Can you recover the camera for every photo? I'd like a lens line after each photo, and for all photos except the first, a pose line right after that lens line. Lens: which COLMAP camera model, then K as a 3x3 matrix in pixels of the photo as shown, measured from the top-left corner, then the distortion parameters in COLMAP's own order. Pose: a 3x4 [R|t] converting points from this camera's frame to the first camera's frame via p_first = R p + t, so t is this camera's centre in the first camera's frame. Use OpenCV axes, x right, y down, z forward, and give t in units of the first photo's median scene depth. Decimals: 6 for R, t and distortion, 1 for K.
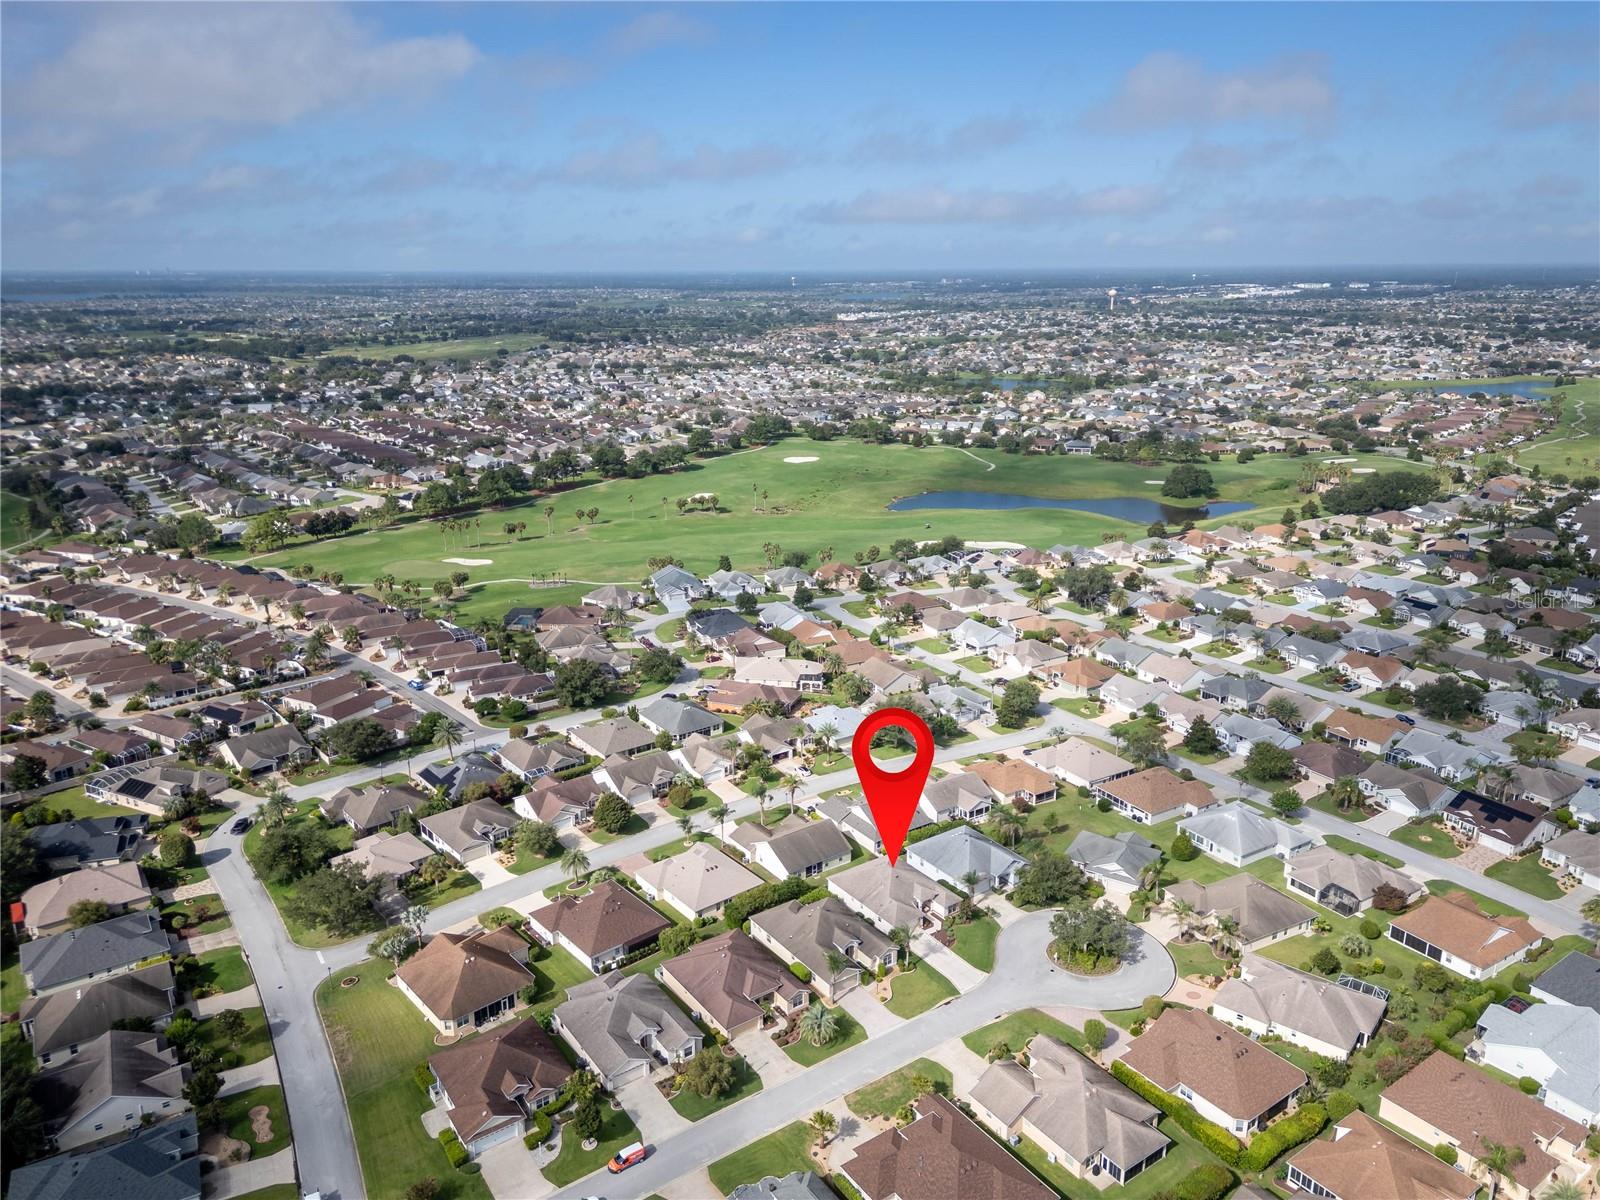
lens RADIAL K [[1121.4, 0, 776.1], [0, 1121.4, 598.4], [0, 0, 1]] dist [0.051484, 0.000142]
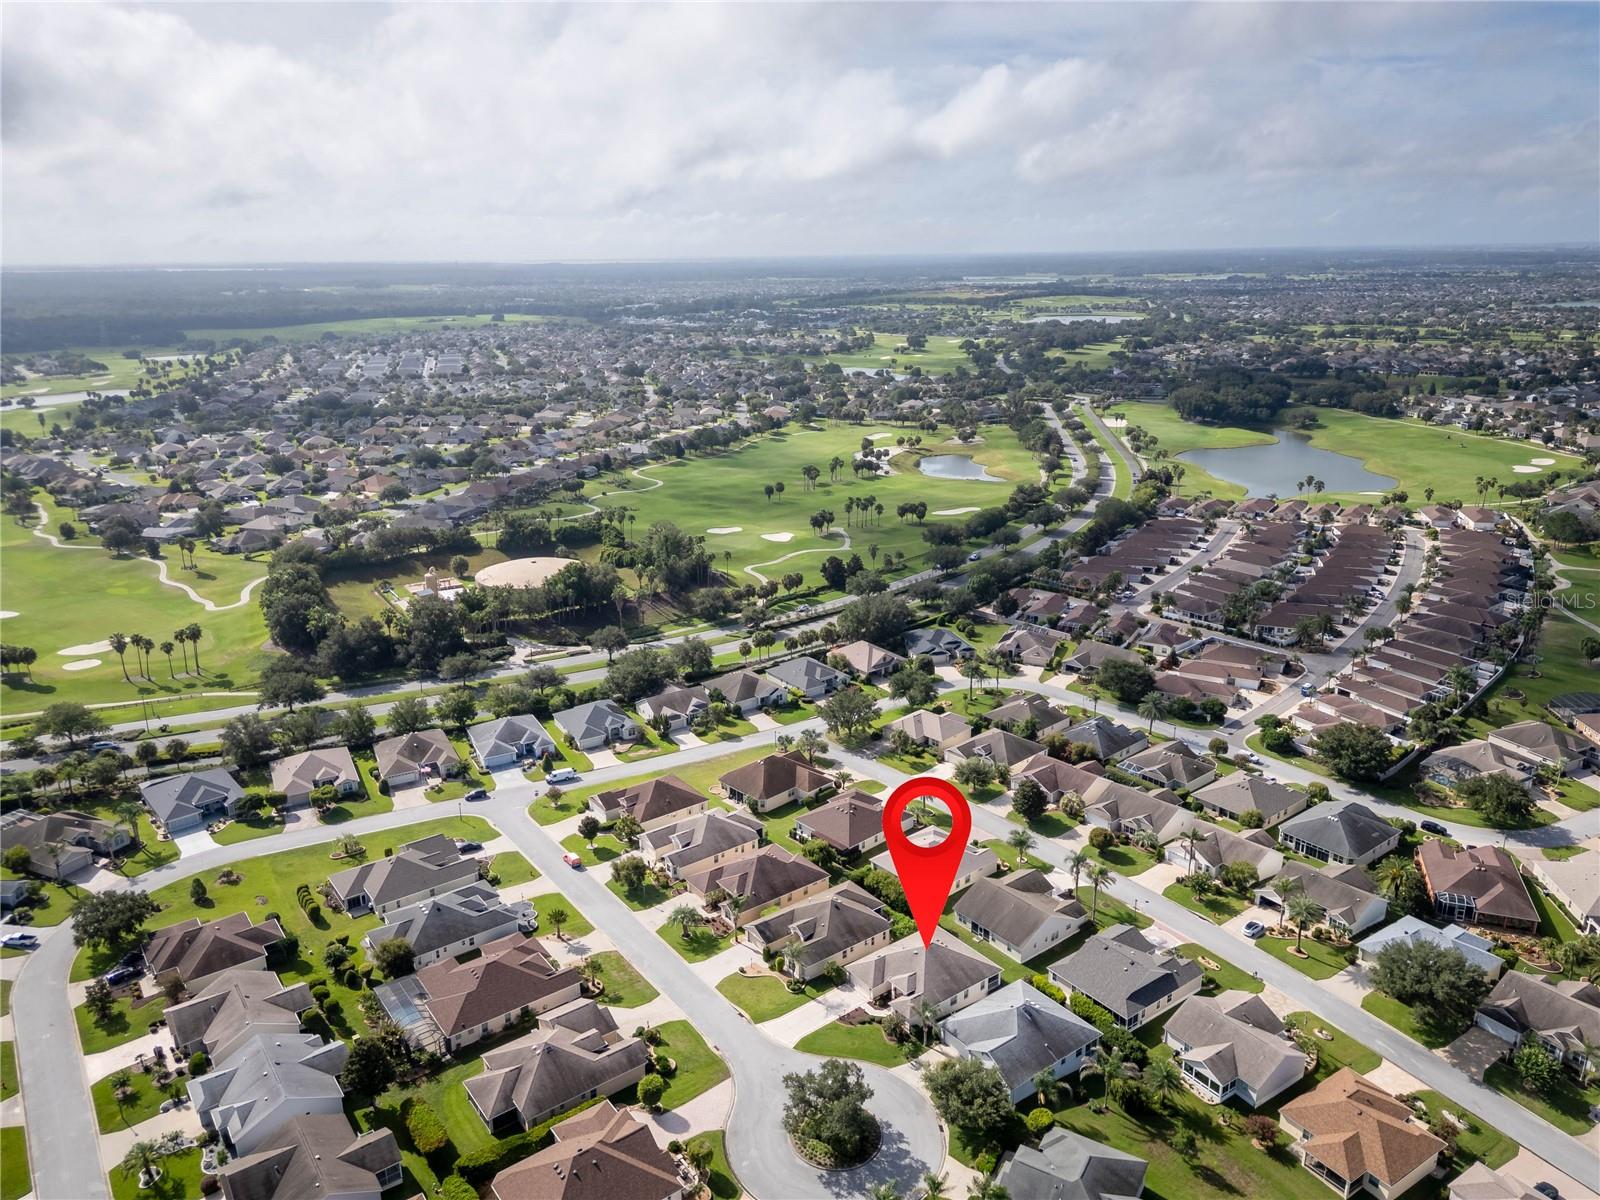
lens RADIAL K [[1121.4, 0, 776.1], [0, 1121.4, 598.4], [0, 0, 1]] dist [0.051484, 0.000142]
pose [[0.021983, 0.297075, -0.954601, 0.705343], [-0.268873, 0.921410, 0.280554, -0.179018], [0.962925, 0.250499, 0.100131, 0.617893]]
